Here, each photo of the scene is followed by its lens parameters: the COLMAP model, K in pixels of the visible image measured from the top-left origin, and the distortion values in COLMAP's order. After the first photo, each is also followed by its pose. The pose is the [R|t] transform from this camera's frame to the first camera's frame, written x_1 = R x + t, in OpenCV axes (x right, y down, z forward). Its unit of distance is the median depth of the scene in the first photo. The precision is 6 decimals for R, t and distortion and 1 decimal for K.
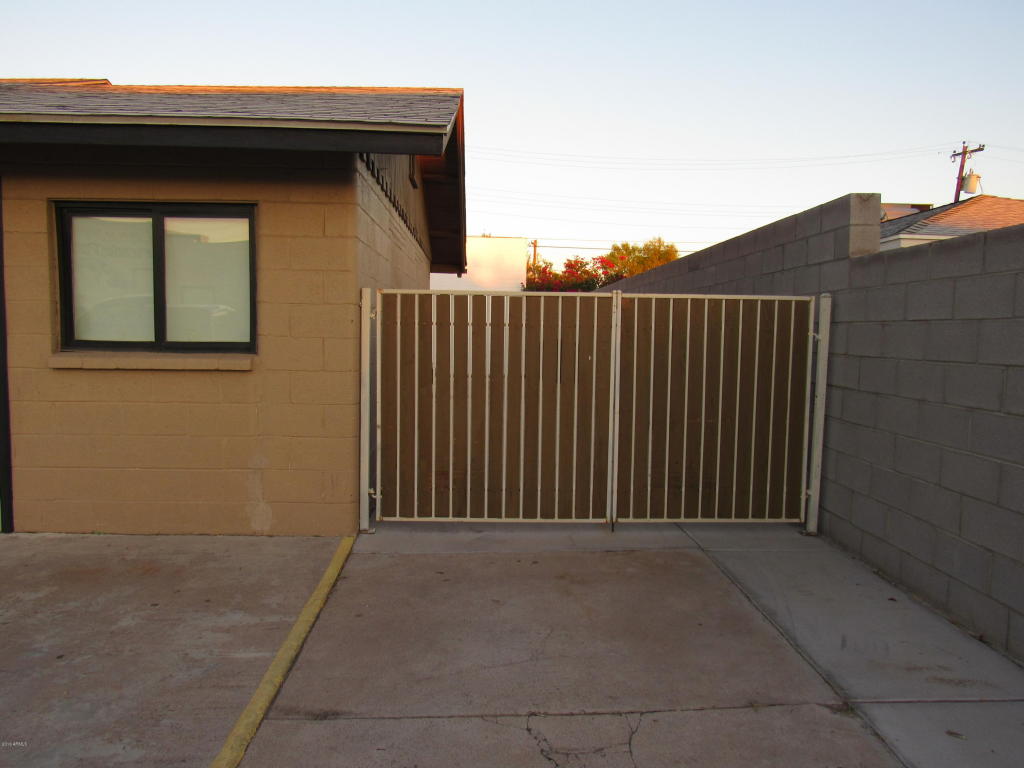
lens RADIAL K [[730.8, 0, 512.0], [0, 730.8, 384.0], [0, 0, 1]] dist [-0.027978, 0.006011]
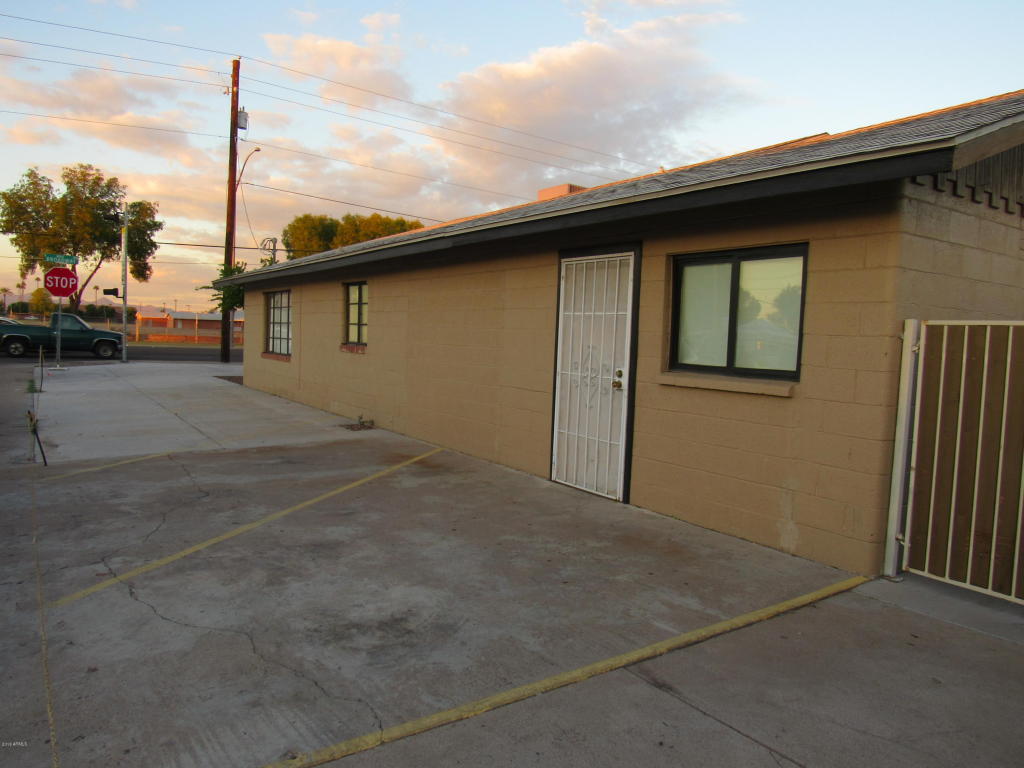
lens RADIAL K [[734.2, 0, 512.0], [0, 734.2, 384.0], [0, 0, 1]] dist [-0.031360, 0.004549]
pose [[0.522158, 0.058926, -0.850810, 0.339758], [-0.096757, 0.995262, 0.009549, -0.008341], [0.847342, 0.077336, 0.525386, 0.081912]]
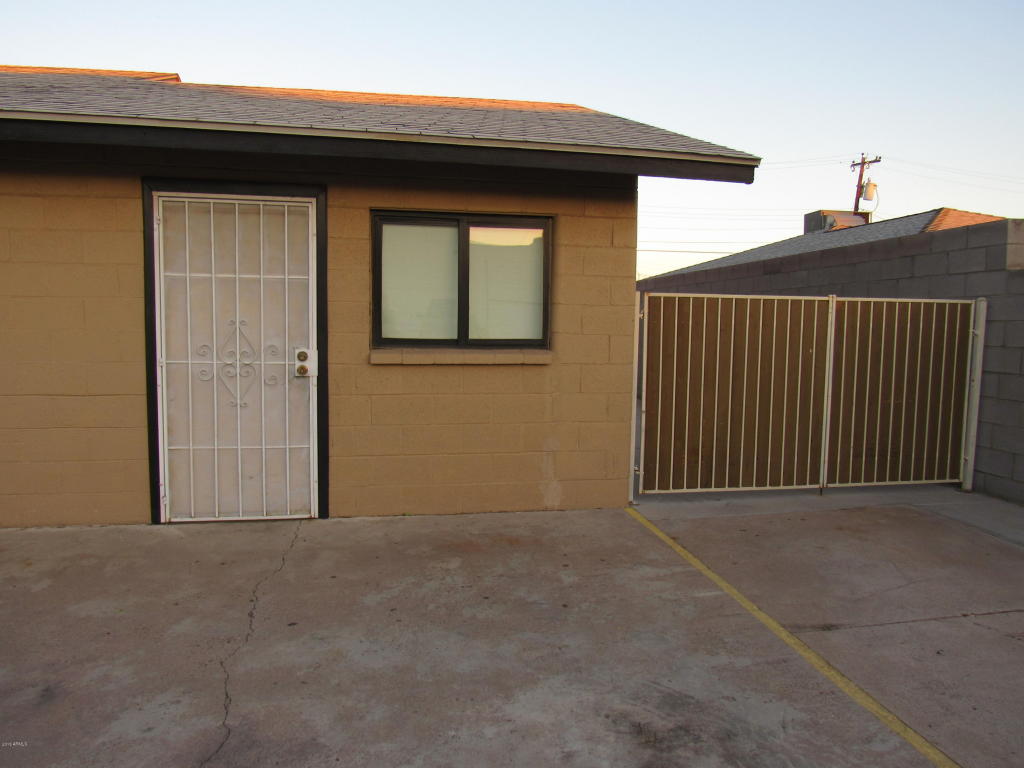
lens RADIAL K [[730.8, 0, 512.0], [0, 730.8, 384.0], [0, 0, 1]] dist [-0.027978, 0.006011]
pose [[0.988197, -0.015643, 0.152385, -0.581596], [0.014646, 0.999863, 0.007663, 0.002494], [-0.152484, -0.005341, 0.988292, -0.110253]]
